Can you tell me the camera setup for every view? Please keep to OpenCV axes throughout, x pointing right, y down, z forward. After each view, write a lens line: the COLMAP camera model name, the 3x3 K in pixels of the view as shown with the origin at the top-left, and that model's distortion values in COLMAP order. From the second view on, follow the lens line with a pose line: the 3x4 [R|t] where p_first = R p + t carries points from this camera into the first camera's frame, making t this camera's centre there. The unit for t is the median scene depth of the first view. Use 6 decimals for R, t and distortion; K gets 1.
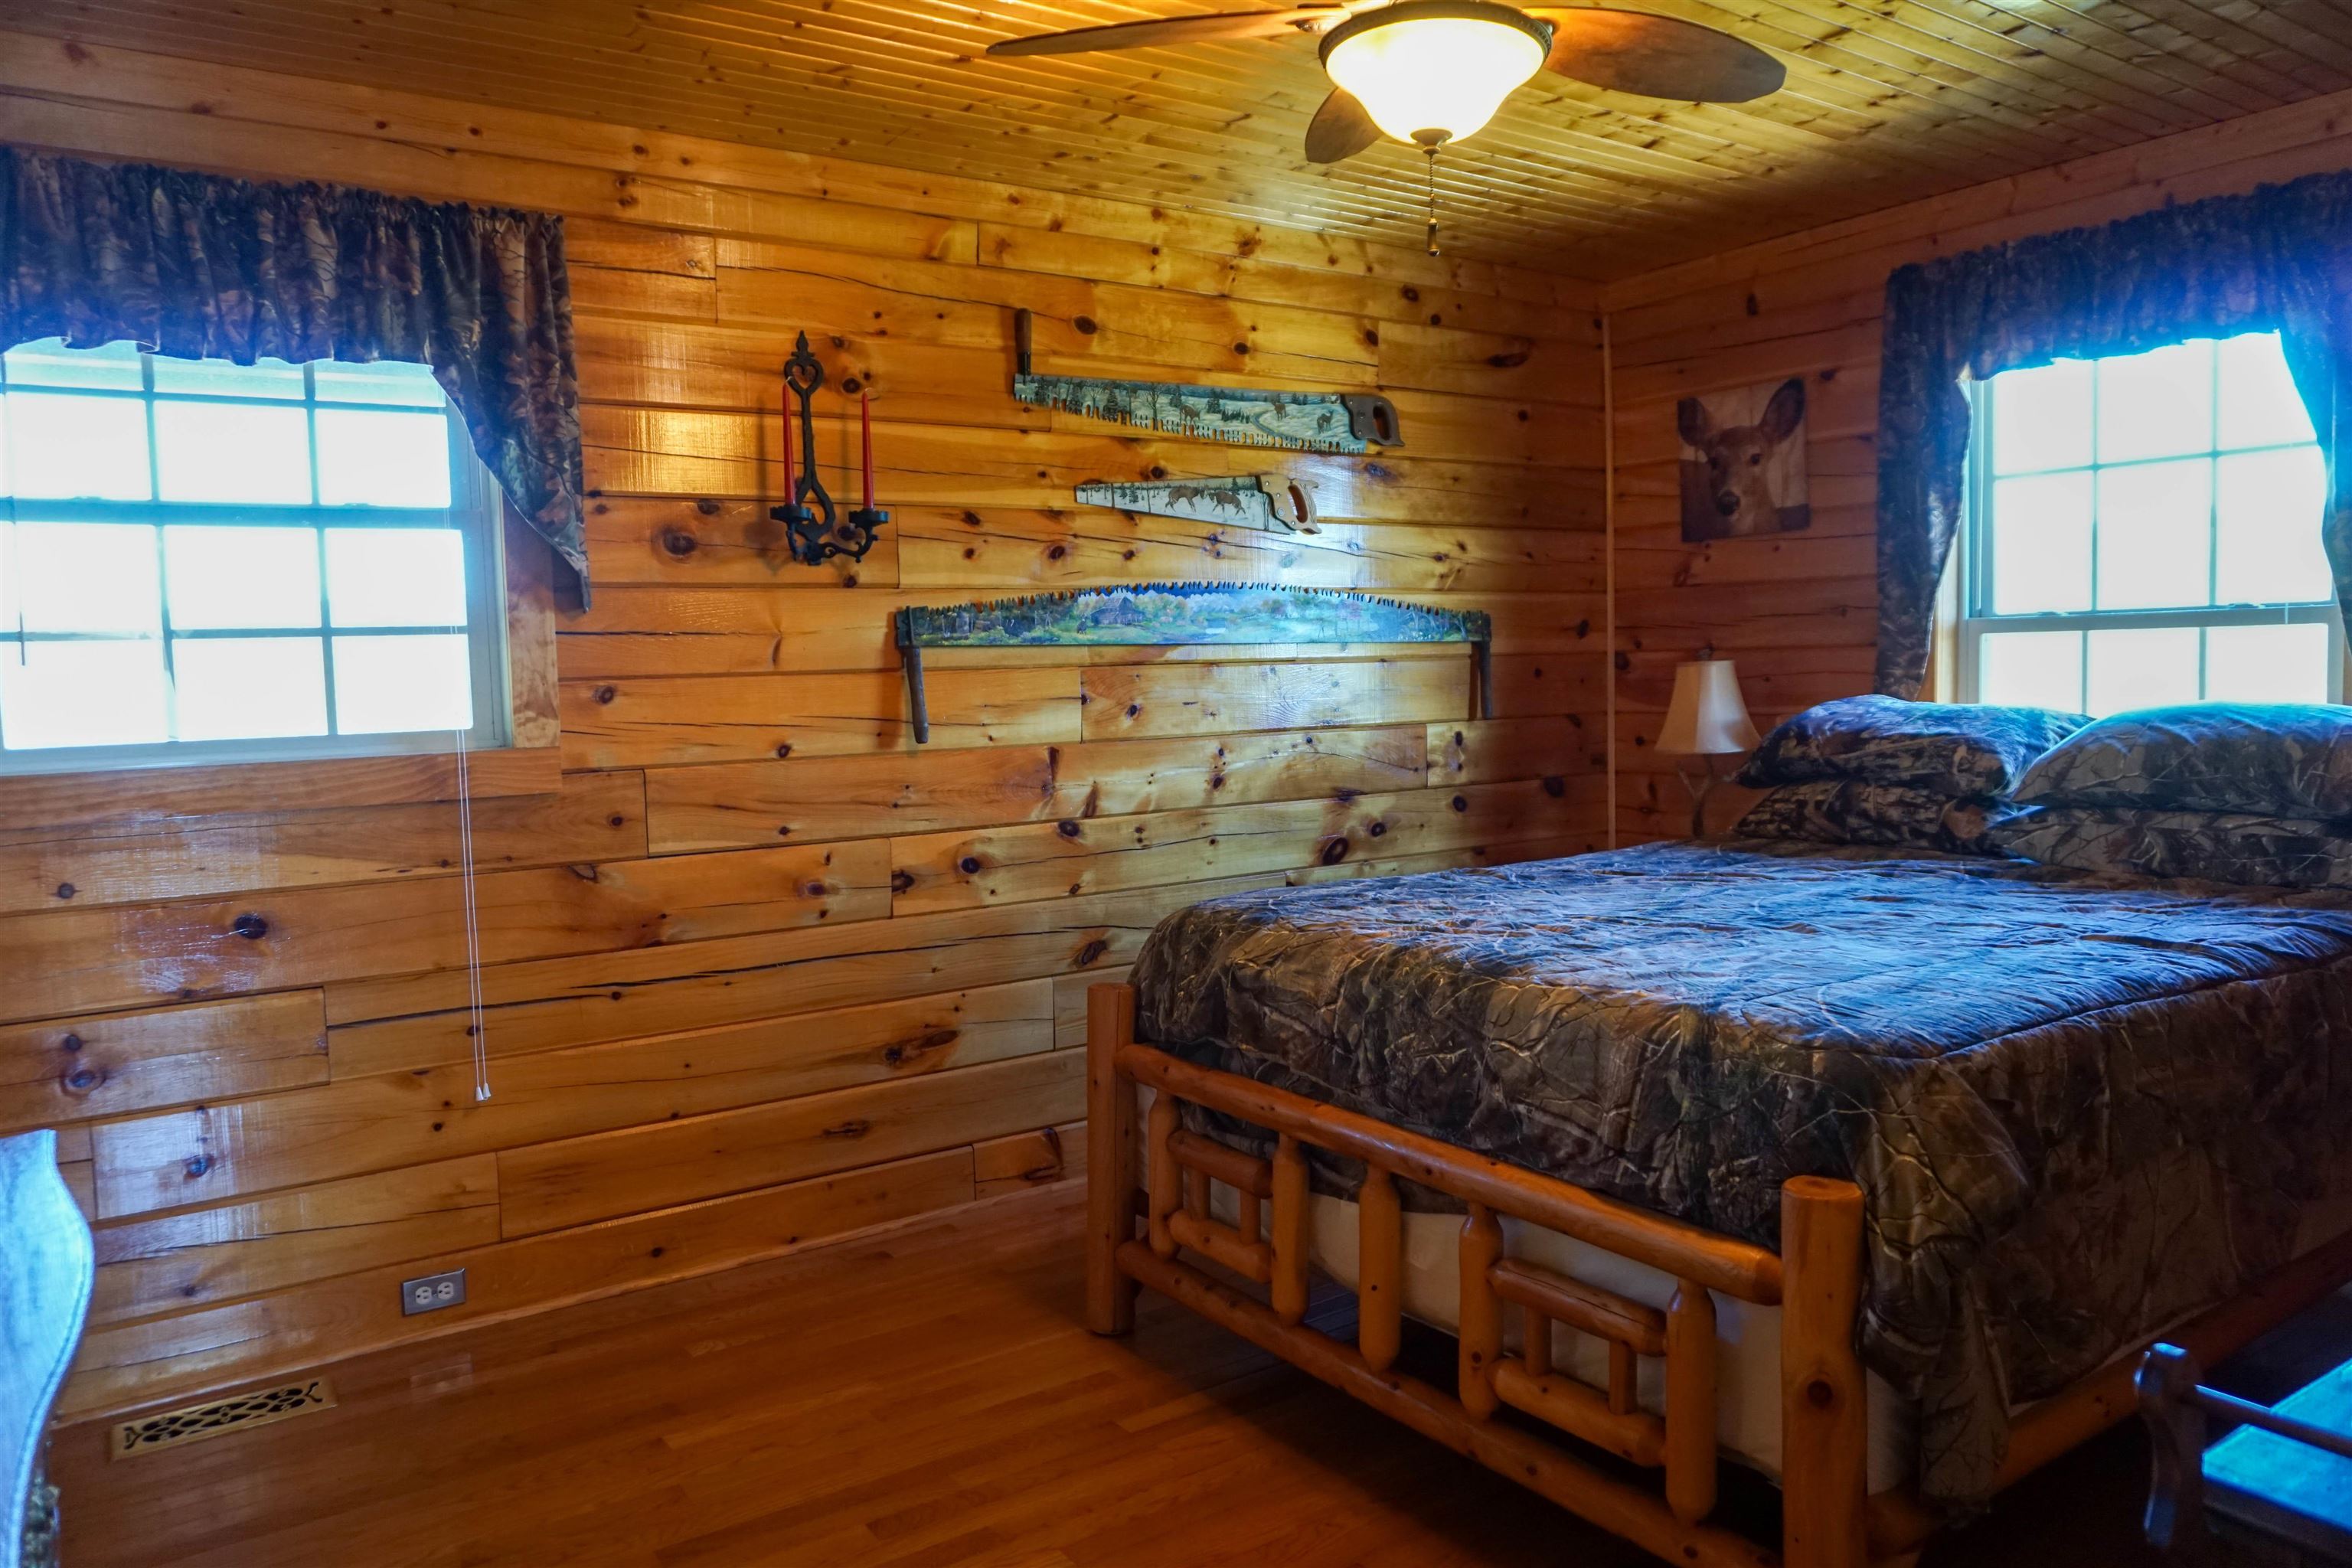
lens RADIAL K [[1581.0, 0, 1159.4], [0, 1581.0, 782.0], [0, 0, 1]] dist [-0.020968, 0.009252]
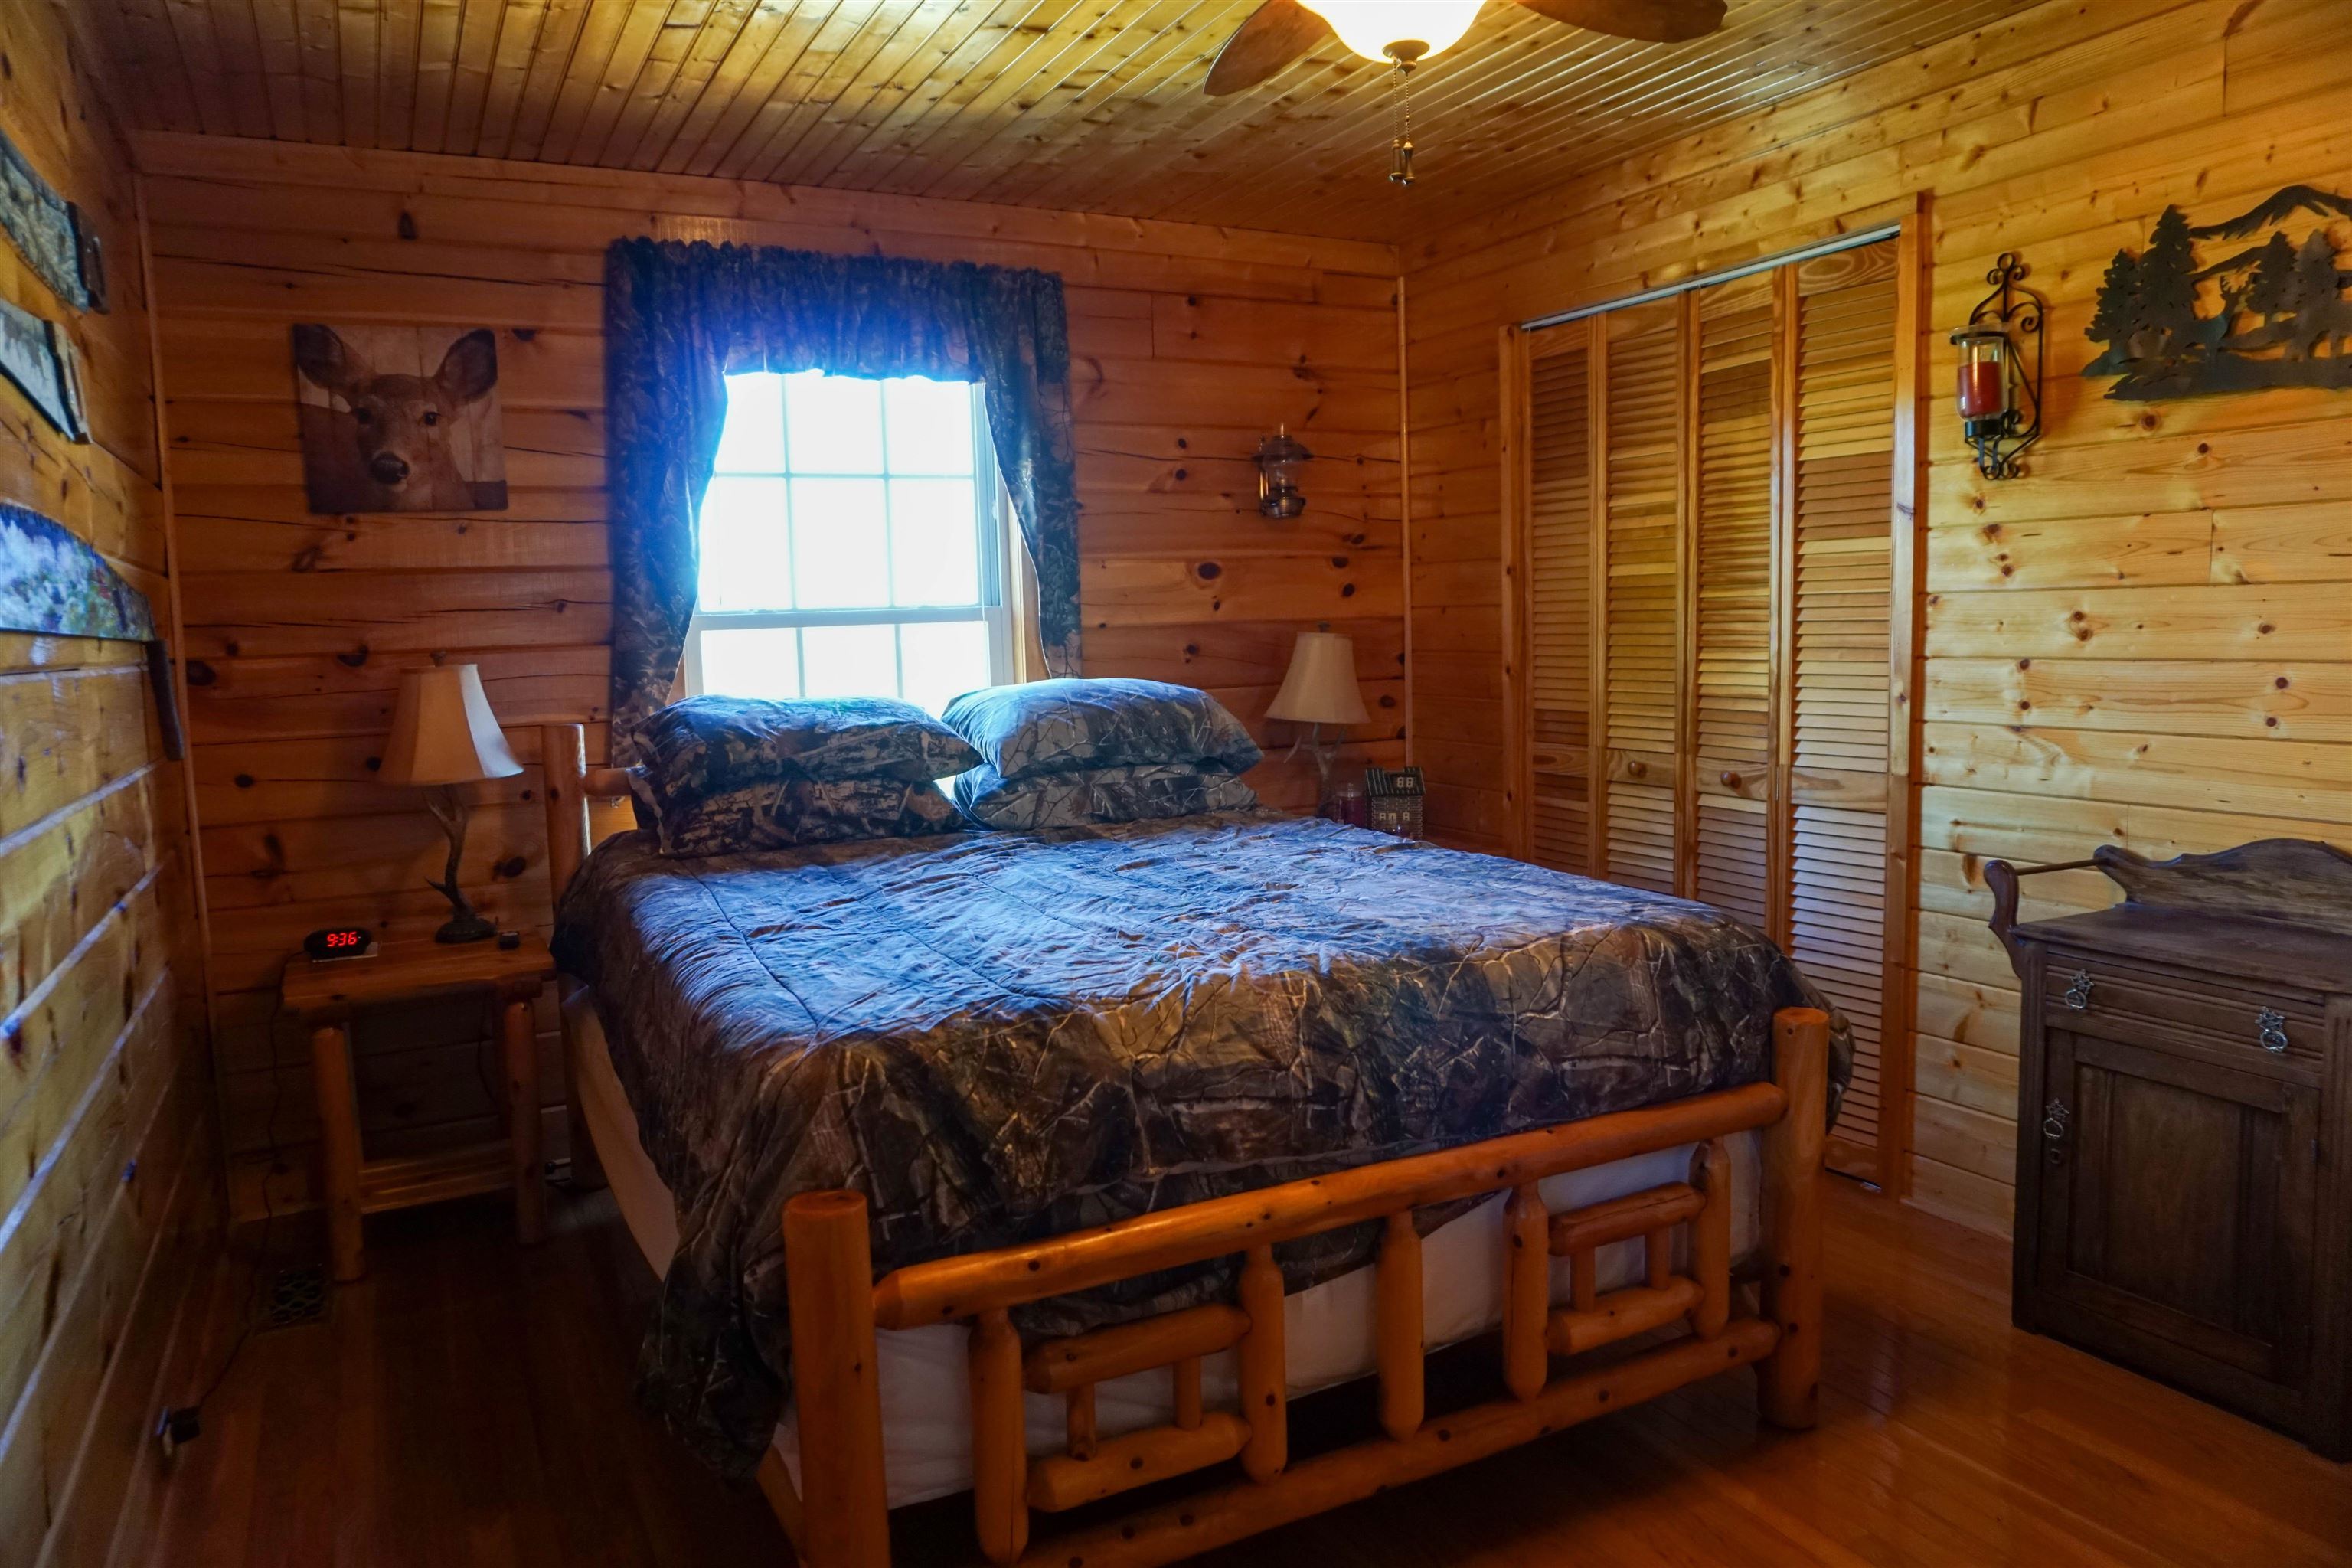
lens RADIAL K [[1581.0, 0, 1161.8], [0, 1581.0, 785.8], [0, 0, 1]] dist [-0.020968, 0.009252]
pose [[0.153213, -0.087374, 0.984323, -0.469467], [0.102268, 0.992137, 0.072149, -0.043891], [-0.982887, 0.089610, 0.160944, 0.626308]]
